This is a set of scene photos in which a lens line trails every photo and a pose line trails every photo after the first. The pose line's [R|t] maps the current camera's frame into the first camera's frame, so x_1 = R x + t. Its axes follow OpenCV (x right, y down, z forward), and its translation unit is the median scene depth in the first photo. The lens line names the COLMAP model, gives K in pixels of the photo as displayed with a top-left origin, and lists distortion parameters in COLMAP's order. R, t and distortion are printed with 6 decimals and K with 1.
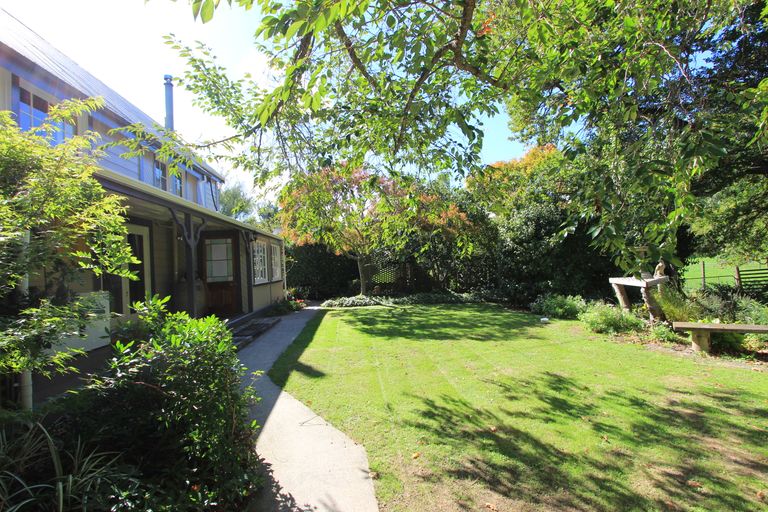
lens RADIAL K [[385.6, 0, 384.3], [0, 385.6, 226.3], [0, 0, 1]] dist [0.003379, 0.001657]
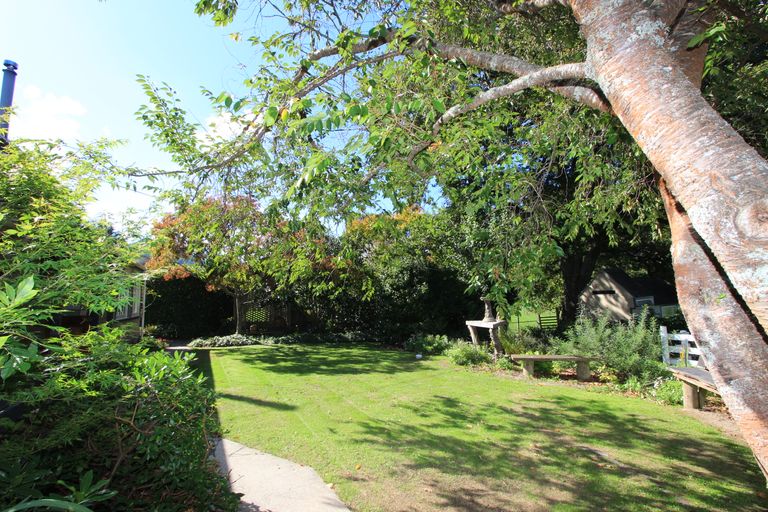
lens RADIAL K [[385.6, 0, 384.3], [0, 385.6, 226.3], [0, 0, 1]] dist [0.003379, 0.001657]
pose [[0.922283, 0.108230, 0.371053, -0.186059], [-0.071035, 0.991106, -0.112526, -0.013805], [-0.379932, 0.077423, 0.921769, -0.101932]]
